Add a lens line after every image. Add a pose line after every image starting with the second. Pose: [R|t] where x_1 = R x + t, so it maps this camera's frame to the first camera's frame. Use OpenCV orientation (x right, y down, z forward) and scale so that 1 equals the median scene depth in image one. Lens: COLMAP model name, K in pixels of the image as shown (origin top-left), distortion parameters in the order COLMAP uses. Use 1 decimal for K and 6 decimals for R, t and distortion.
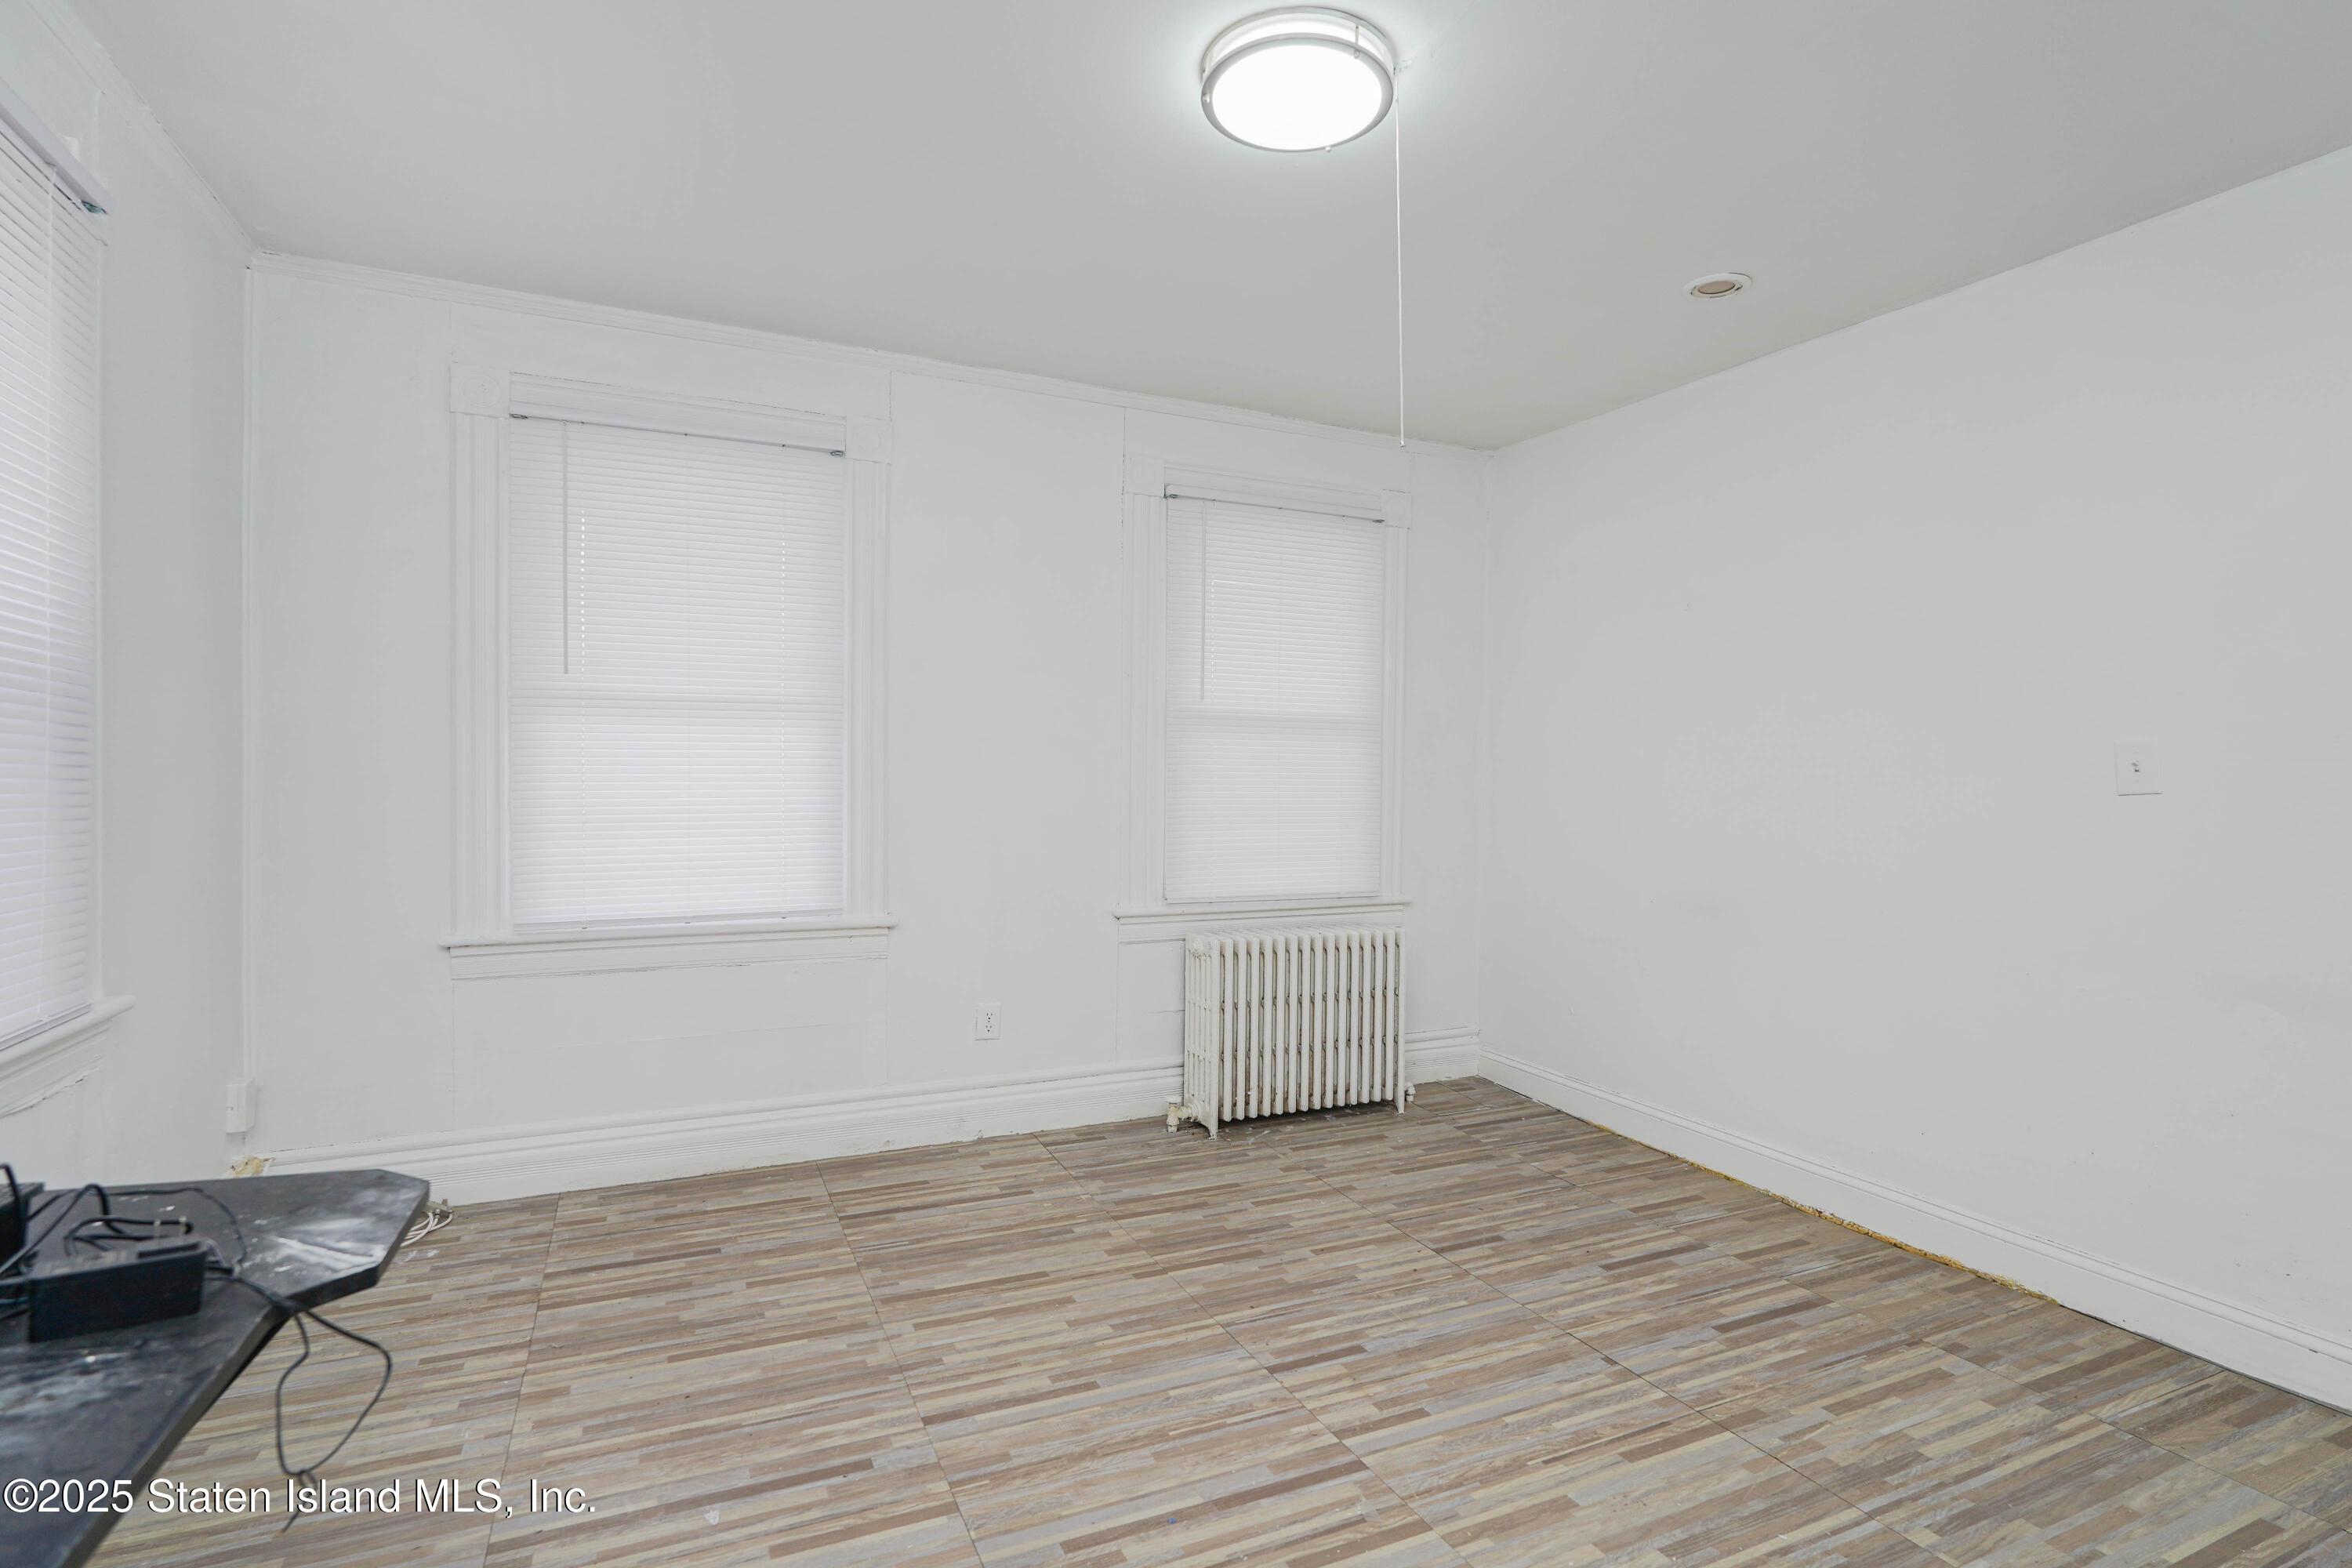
lens RADIAL K [[1034.6, 0, 1176.1], [0, 1034.6, 781.0], [0, 0, 1]] dist [-0.020847, 0.010377]
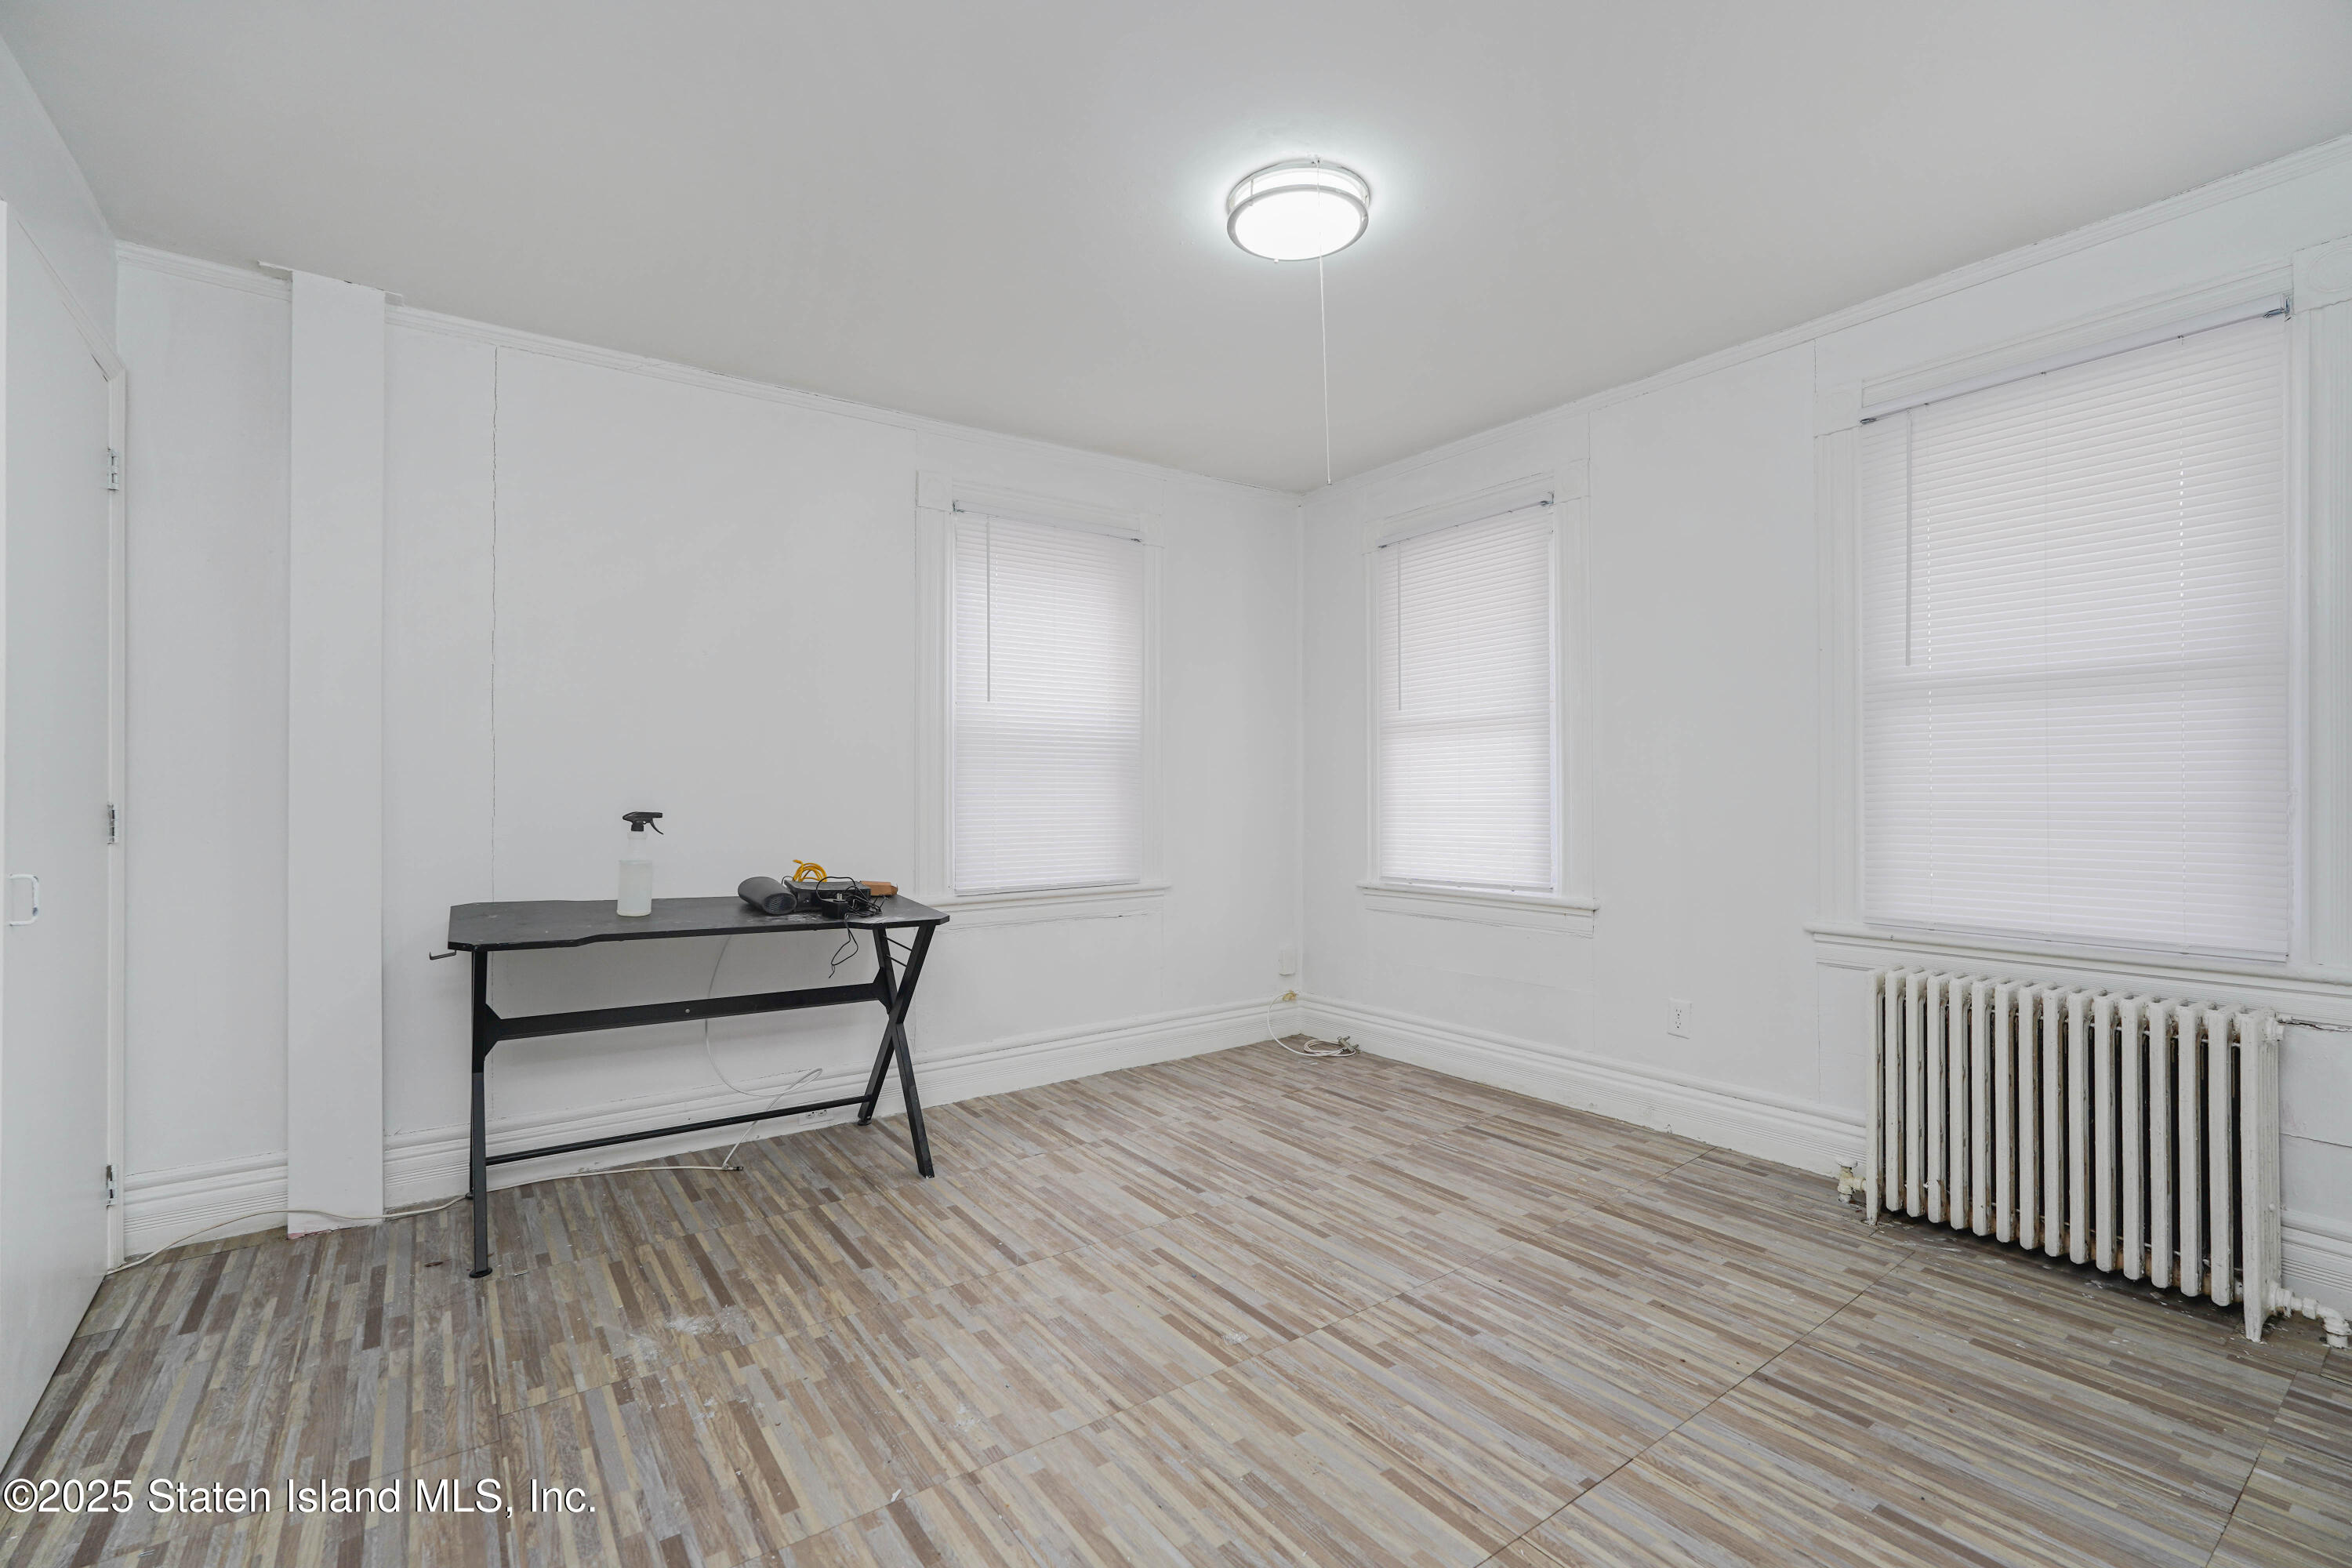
lens RADIAL K [[1034.6, 0, 1176.1], [0, 1034.6, 781.0], [0, 0, 1]] dist [-0.020847, 0.010377]
pose [[0.227327, -0.016904, -0.973672, 0.844842], [0.006655, 0.999853, -0.015804, 0.020046], [0.973796, -0.002887, 0.227406, 0.376005]]
